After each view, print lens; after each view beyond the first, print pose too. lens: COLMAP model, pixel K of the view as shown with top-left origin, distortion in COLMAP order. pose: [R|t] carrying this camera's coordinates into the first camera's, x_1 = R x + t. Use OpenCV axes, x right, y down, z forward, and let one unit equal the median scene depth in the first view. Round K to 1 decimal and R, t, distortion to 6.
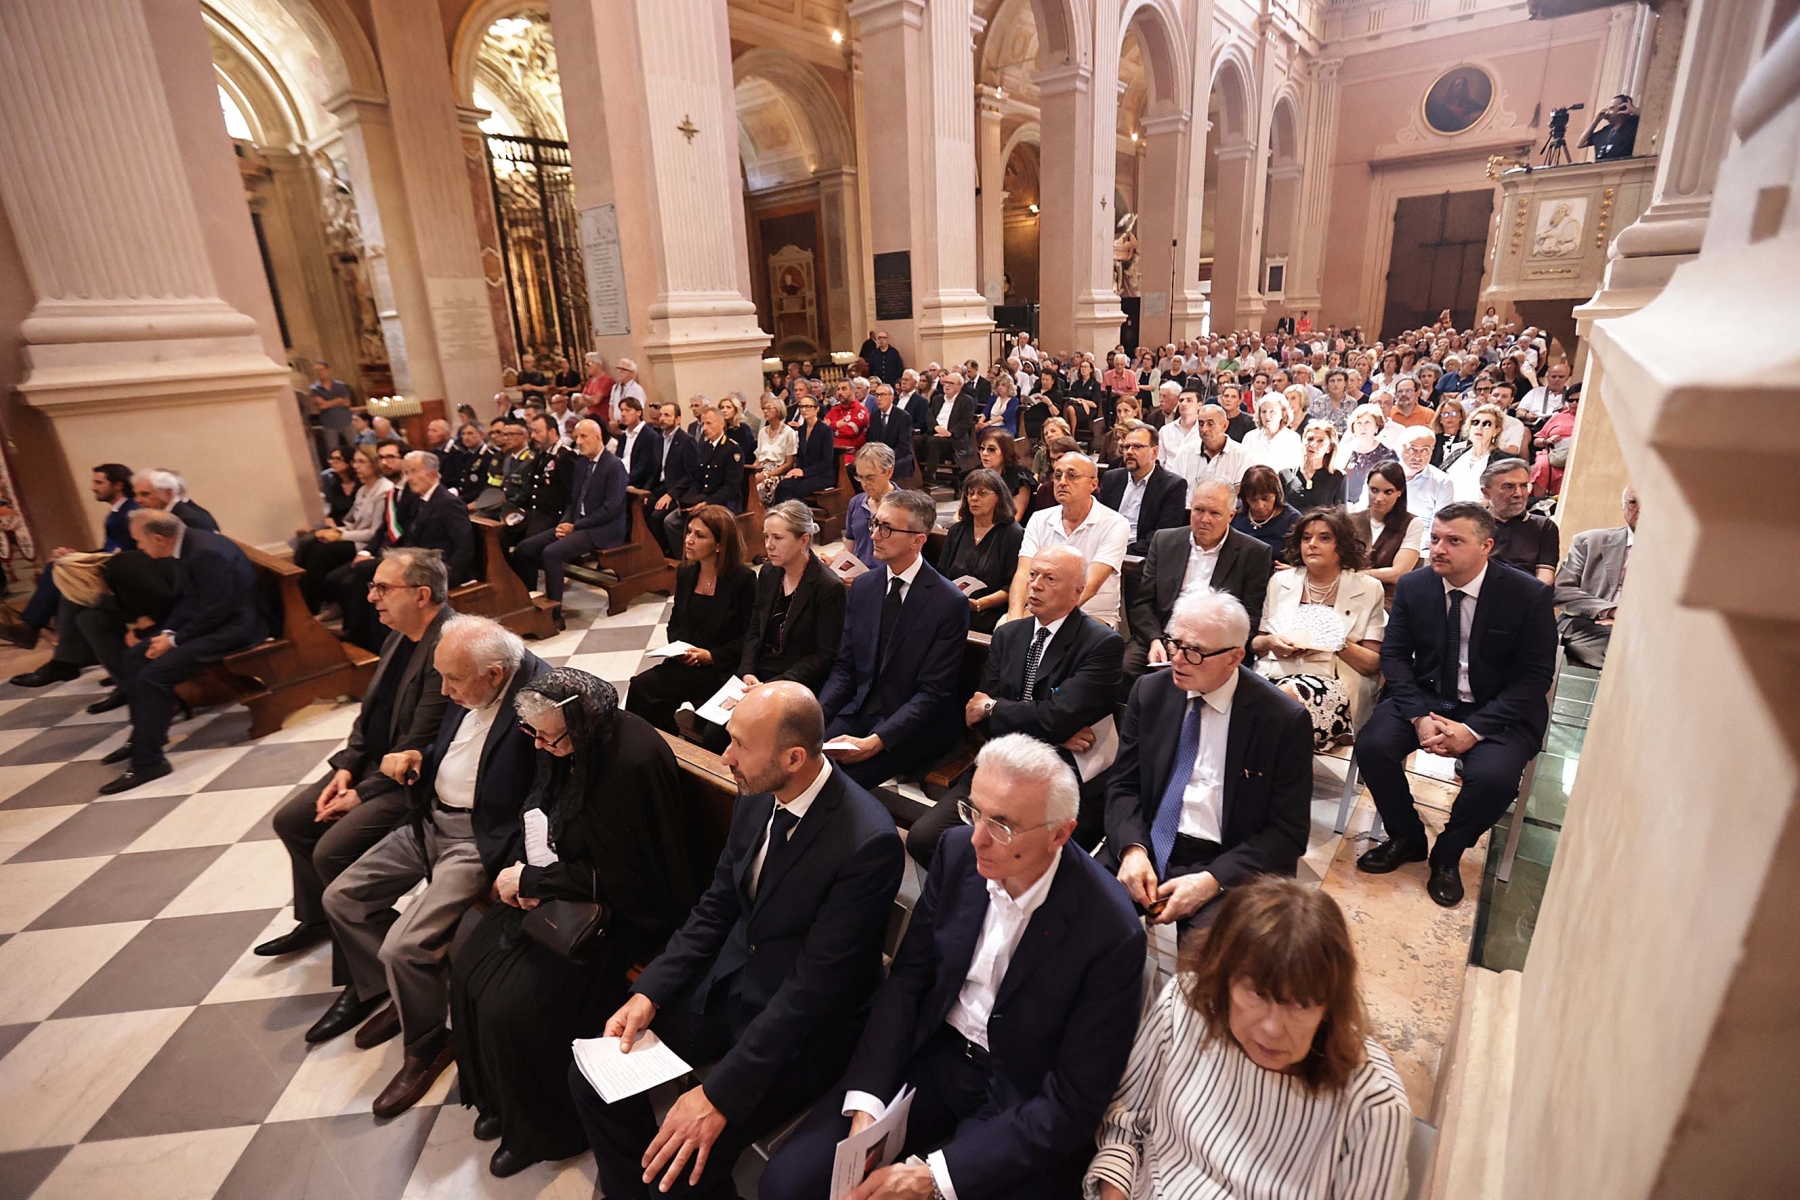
lens RADIAL K [[819.4, 0, 885.3], [0, 819.4, 593.2], [0, 0, 1]] dist [-0.047799, 0.018886]
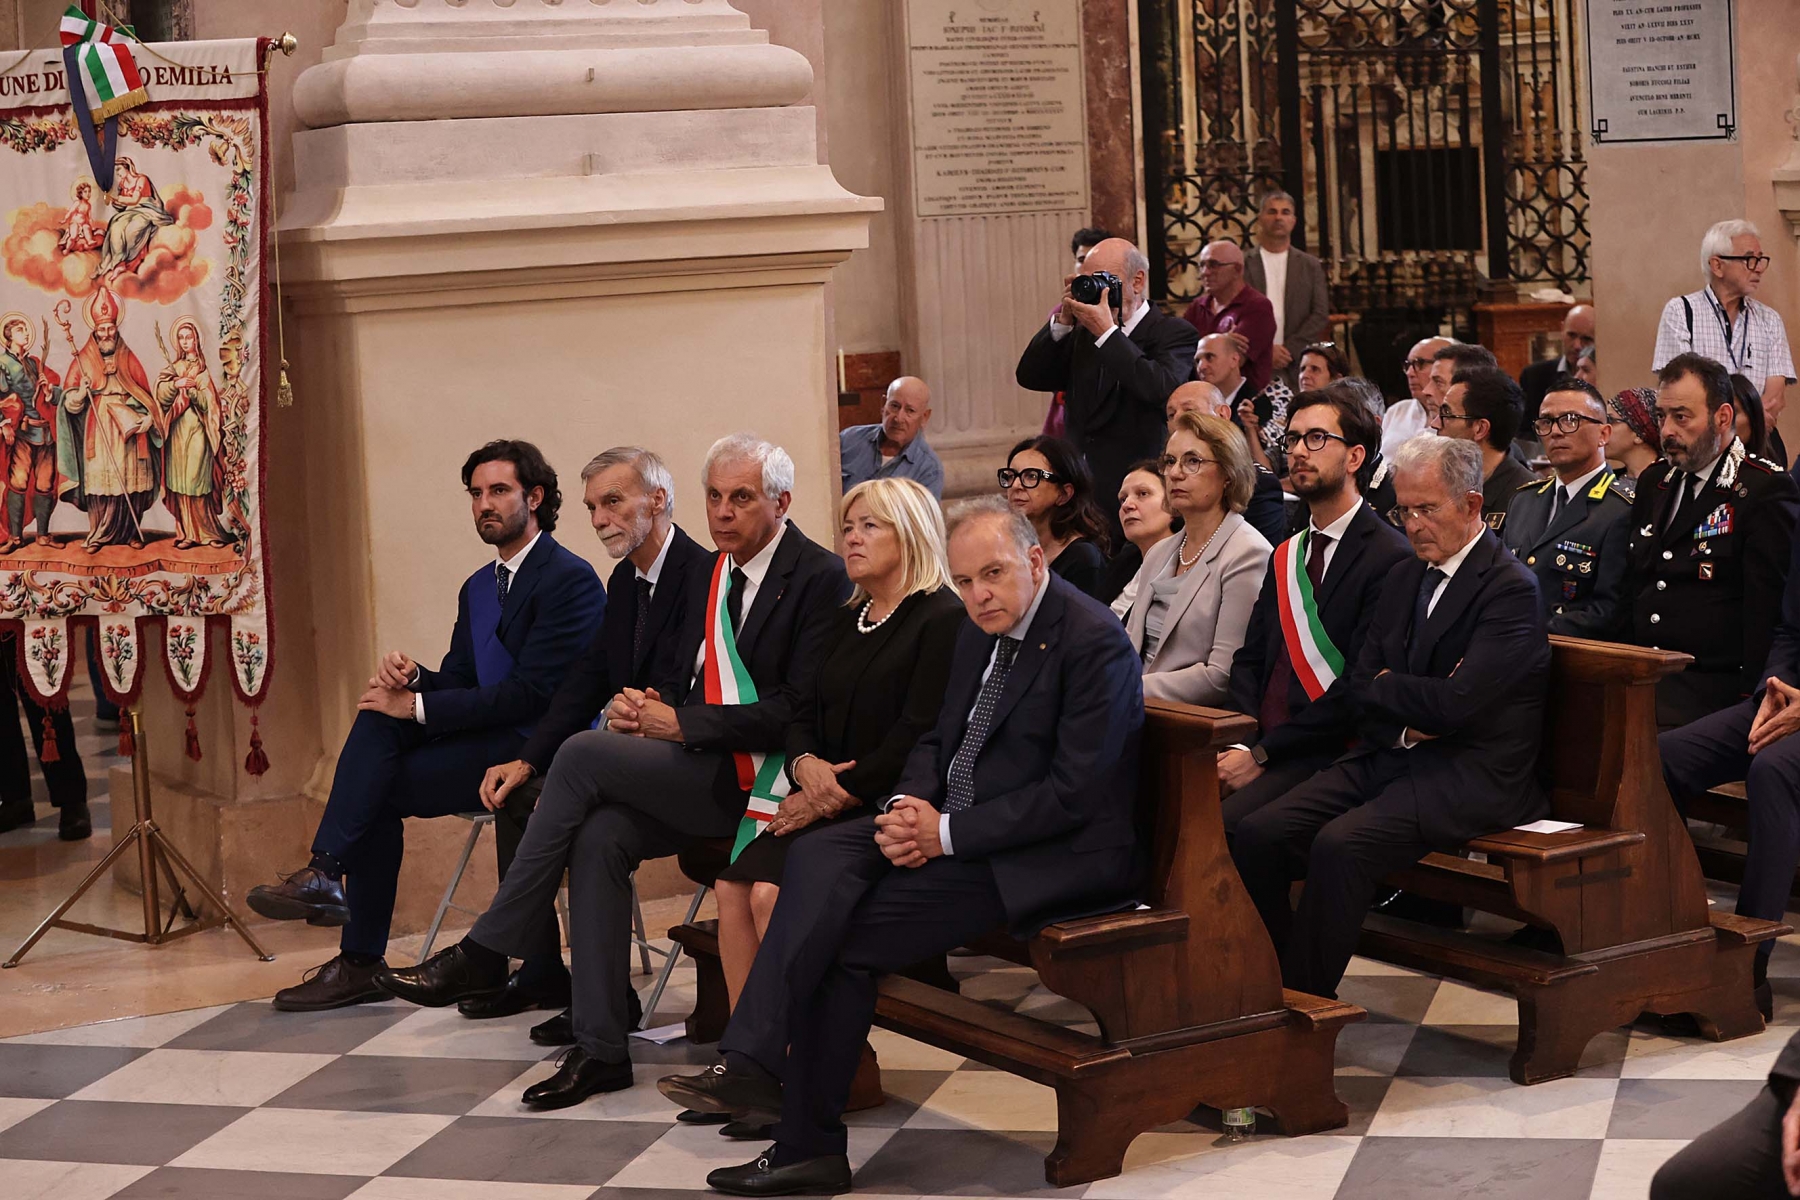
lens RADIAL K [[3666.8, 0, 905.2], [0, 3666.8, 720.2], [0, 0, 1]] dist [-0.315626, 0.107455]
pose [[0.936064, 0.057686, -0.347068, -0.092993], [-0.112064, 0.983974, -0.138699, 0.064270], [0.333505, 0.168725, 0.927527, -0.166500]]
